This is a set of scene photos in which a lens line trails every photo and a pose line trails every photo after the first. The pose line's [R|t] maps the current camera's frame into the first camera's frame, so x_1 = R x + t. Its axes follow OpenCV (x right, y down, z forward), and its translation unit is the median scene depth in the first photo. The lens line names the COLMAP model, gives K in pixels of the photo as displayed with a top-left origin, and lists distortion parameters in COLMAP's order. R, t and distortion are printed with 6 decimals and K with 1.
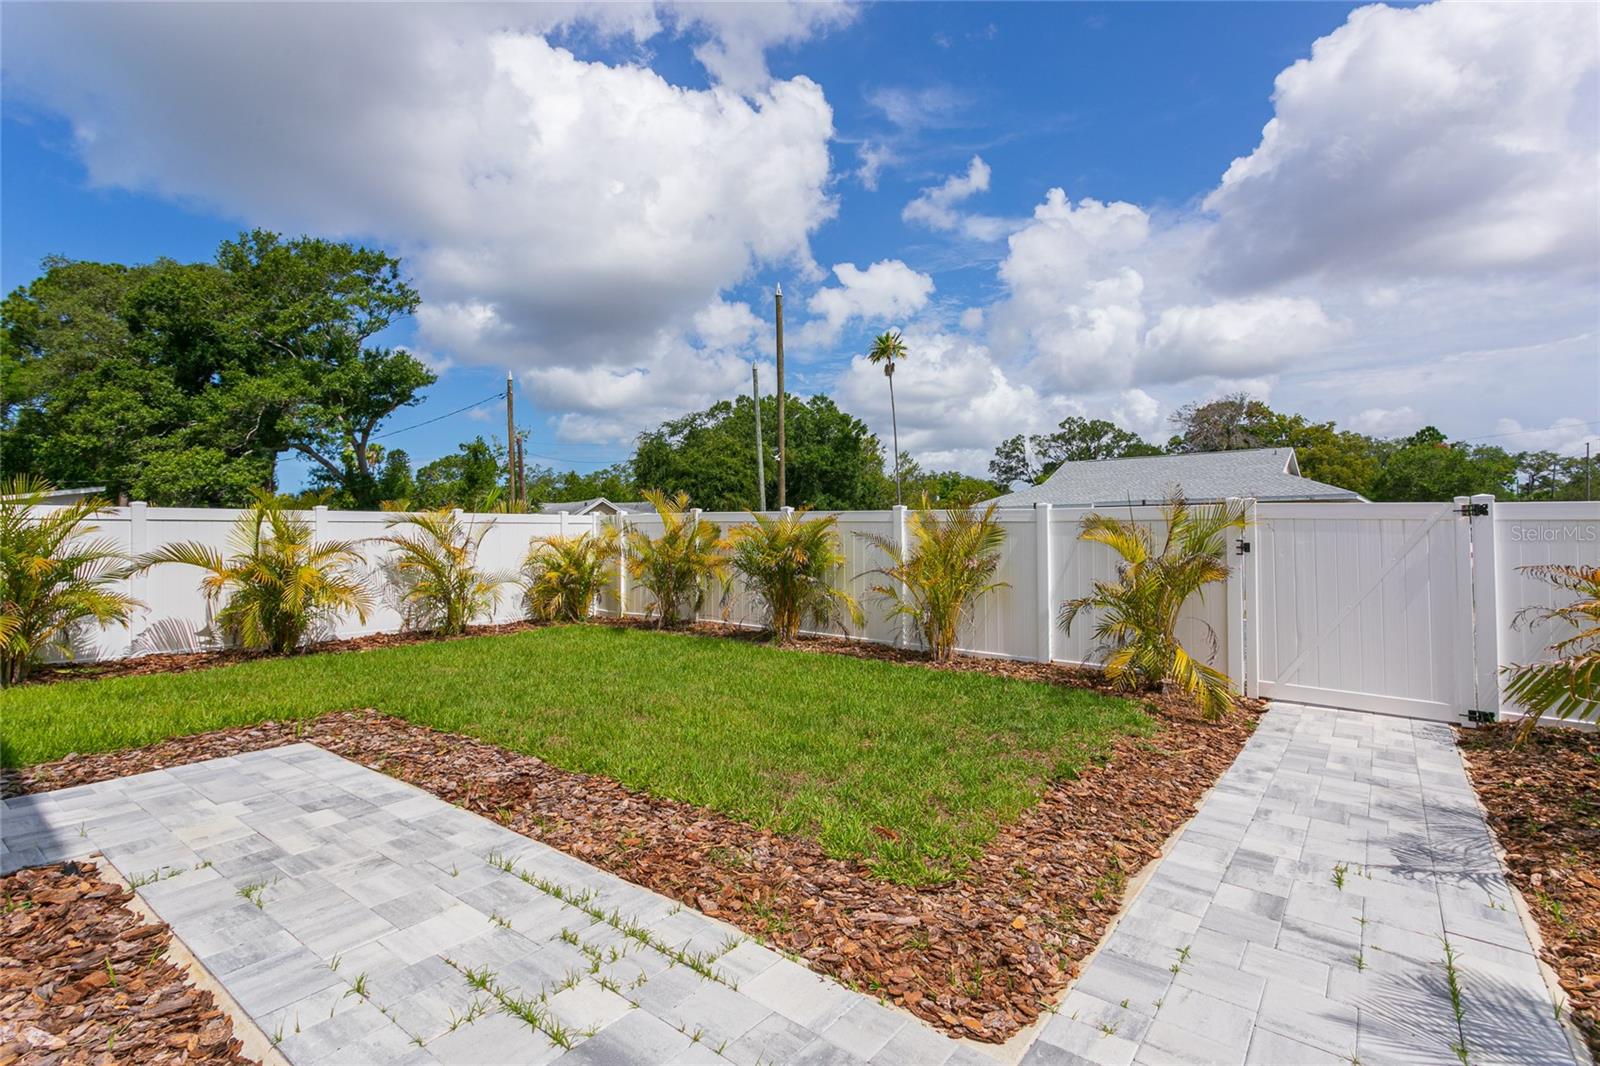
lens RADIAL K [[770.3, 0, 800.5], [0, 770.3, 530.5], [0, 0, 1]] dist [0.012829, -0.000024]
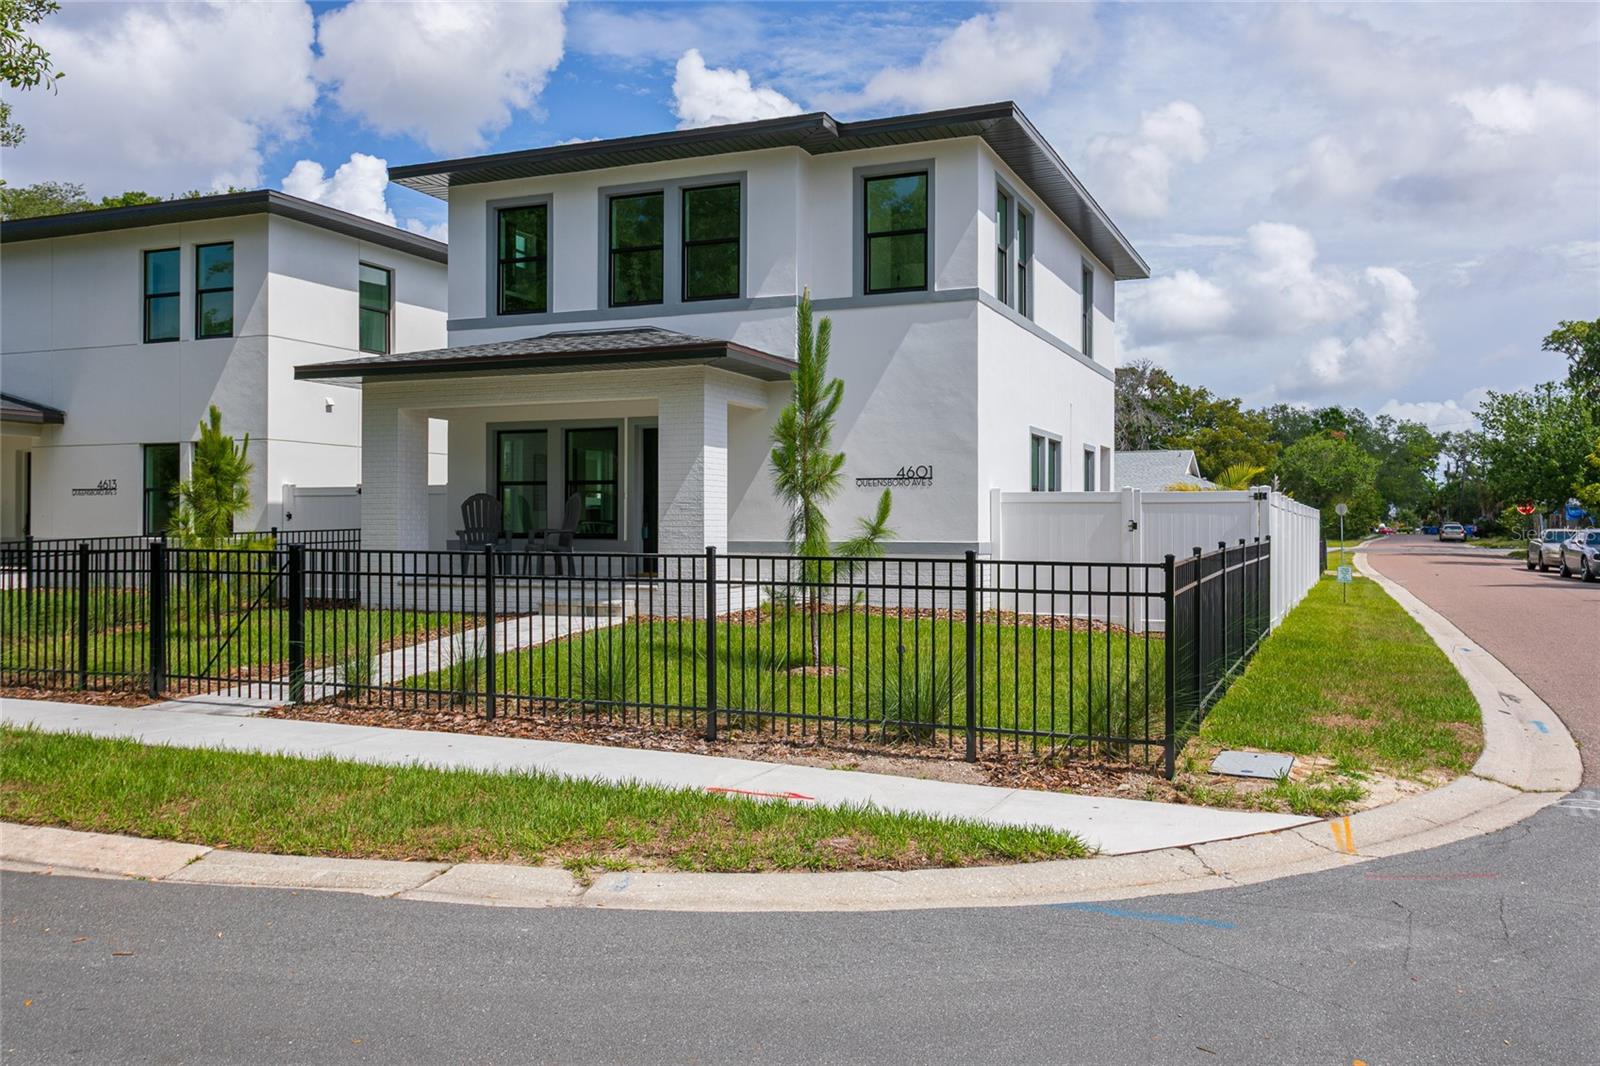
lens RADIAL K [[1351.0, 0, 777.6], [0, 1351.0, 511.1], [0, 0, 1]] dist [0.012992, 0.002331]
pose [[0.965417, 0.012142, 0.260427, -1.208196], [-0.010270, 0.999911, -0.008547, 0.013061], [-0.260507, 0.005577, 0.965456, -1.950479]]
